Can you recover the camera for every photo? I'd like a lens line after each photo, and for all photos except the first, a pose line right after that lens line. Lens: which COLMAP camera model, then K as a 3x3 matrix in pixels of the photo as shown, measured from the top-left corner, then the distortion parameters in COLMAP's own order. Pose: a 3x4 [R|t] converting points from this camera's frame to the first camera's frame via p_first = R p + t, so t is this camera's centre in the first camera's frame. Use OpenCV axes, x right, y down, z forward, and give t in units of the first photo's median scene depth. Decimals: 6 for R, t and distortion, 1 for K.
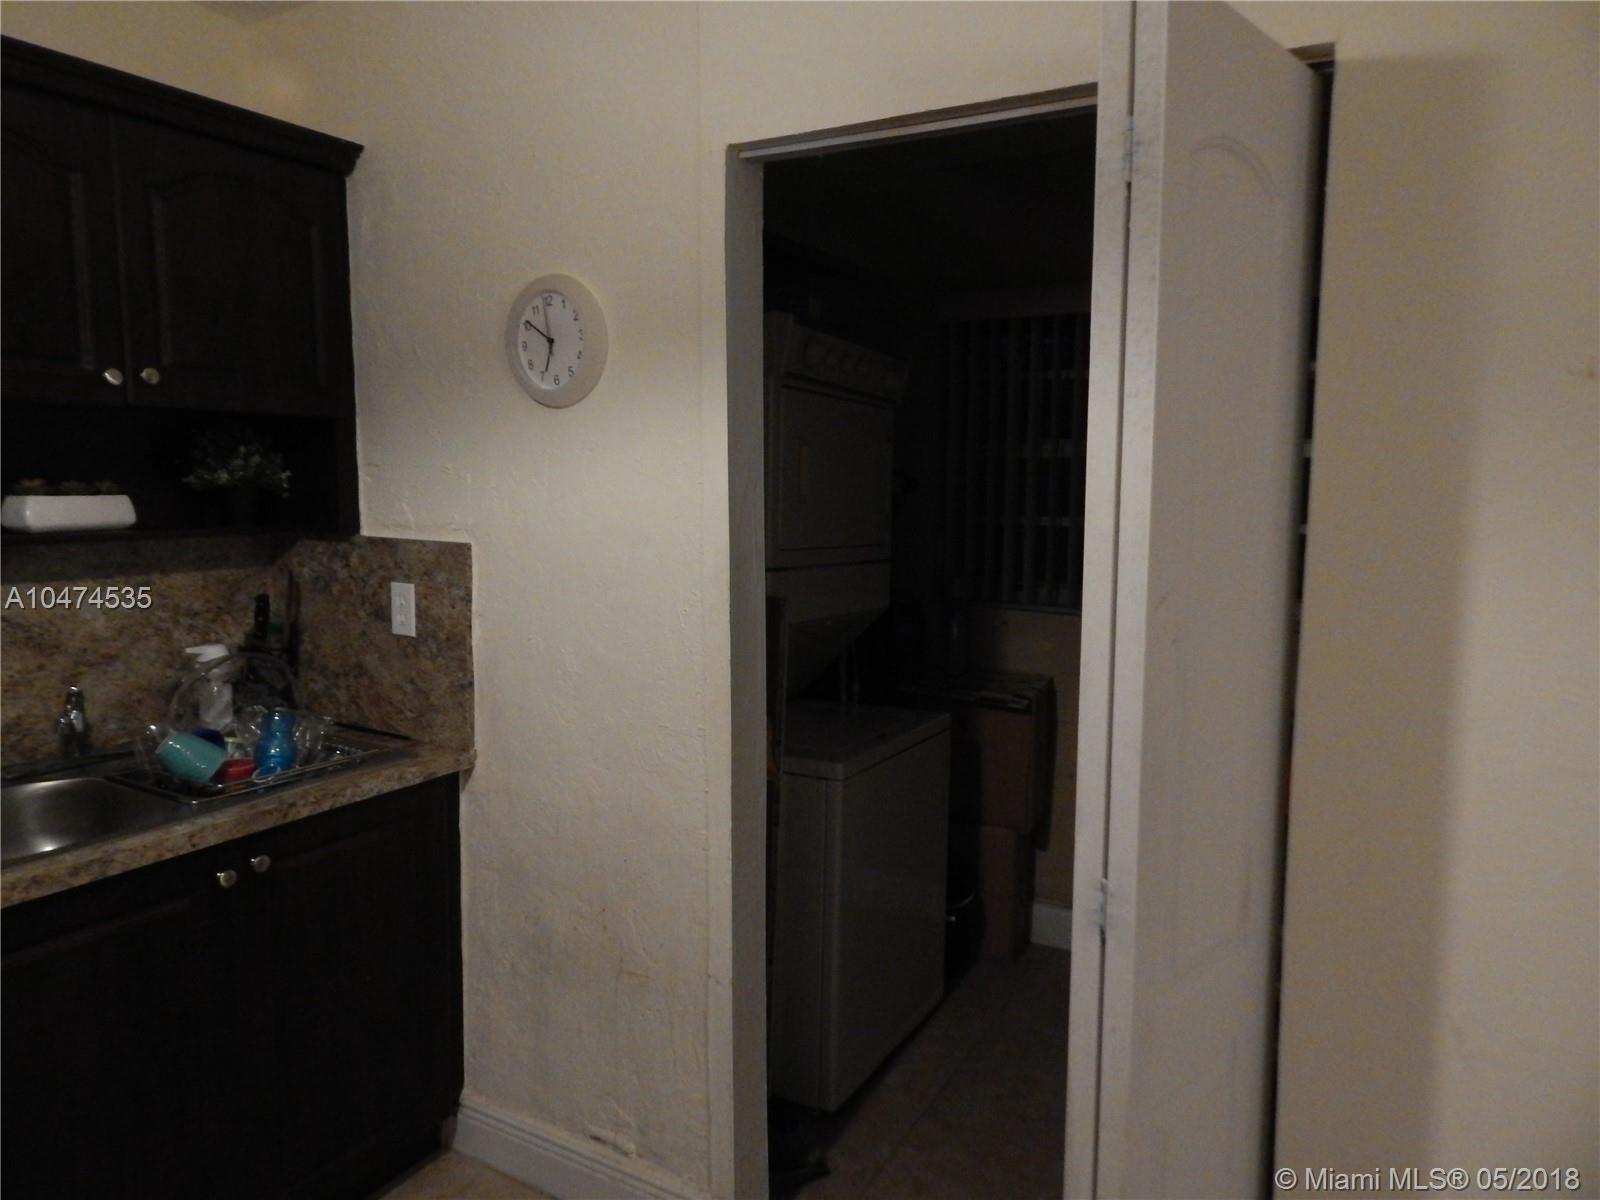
lens RADIAL K [[1049.9, 0, 798.5], [0, 1049.9, 599.8], [0, 0, 1]] dist [0.005812, -0.006137]
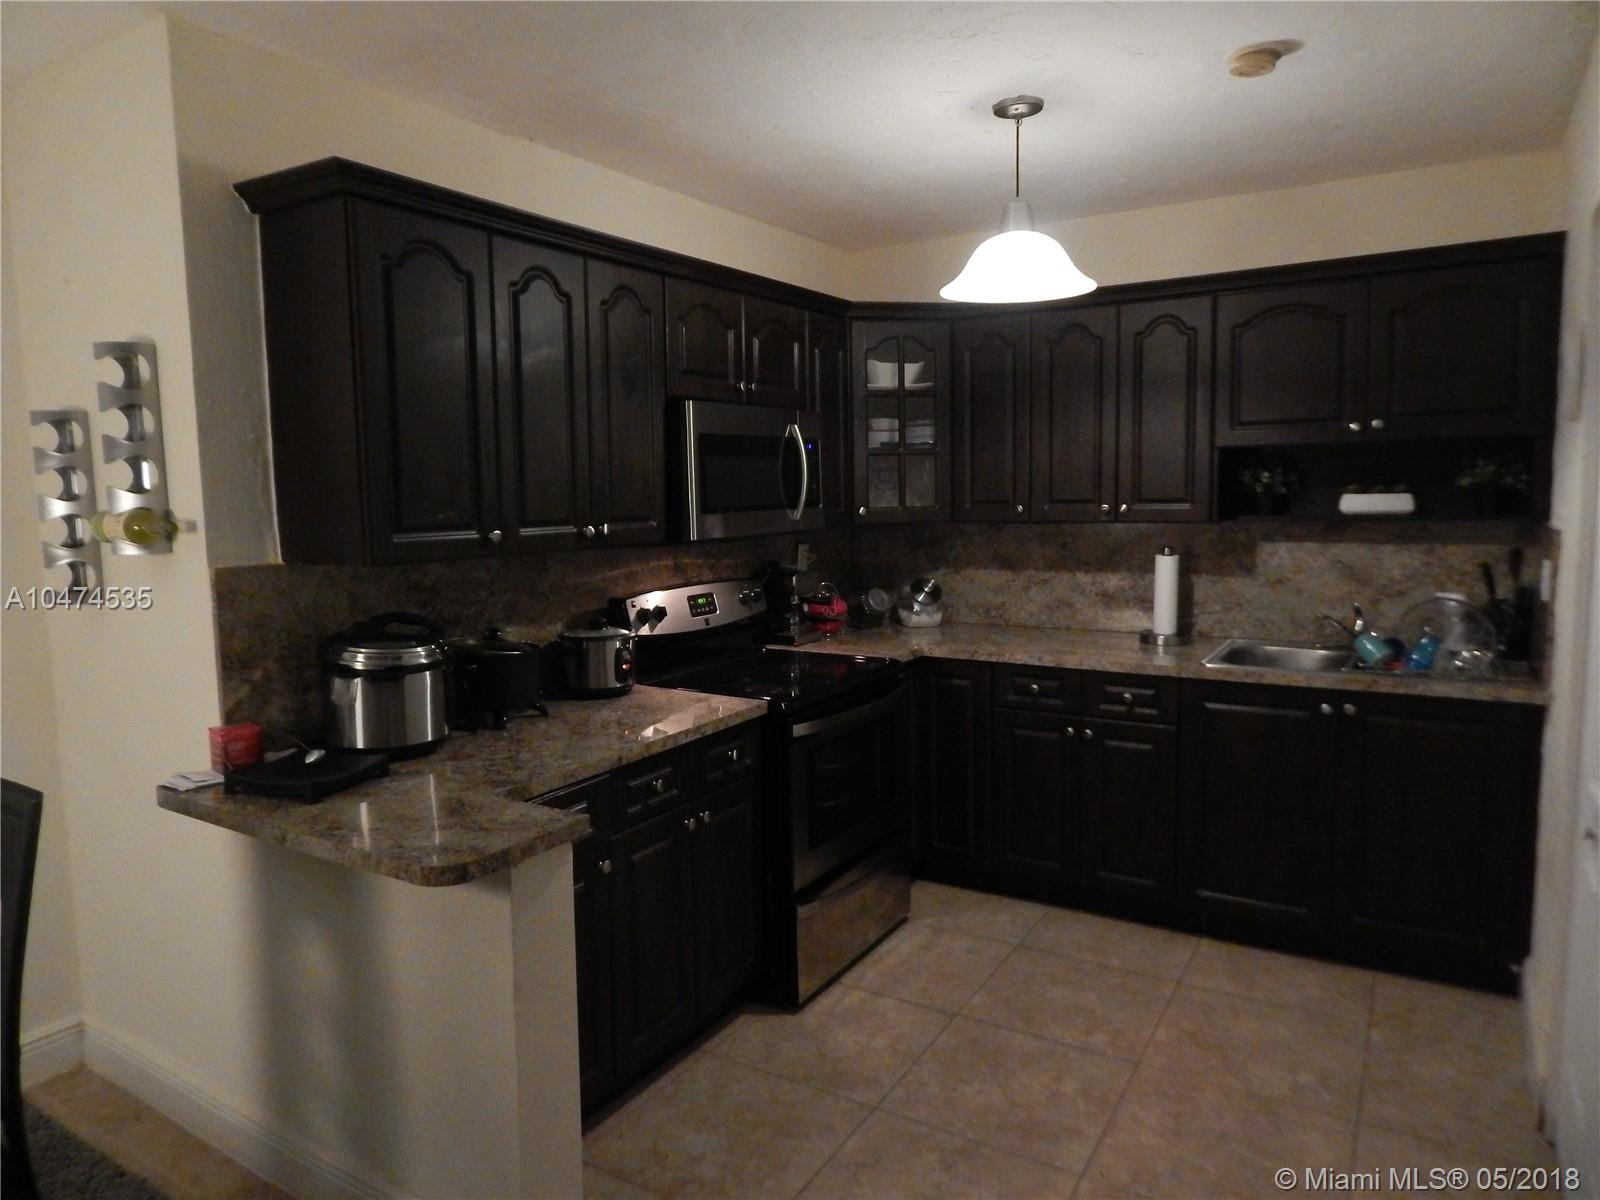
lens RADIAL K [[1049.9, 0, 798.9], [0, 1049.9, 591.9], [0, 0, 1]] dist [0.005812, -0.006137]
pose [[-0.025737, 0.089165, -0.995684, 0.935862], [-0.098786, 0.990912, 0.091291, -0.003547], [0.994776, 0.100709, -0.016695, 0.094794]]
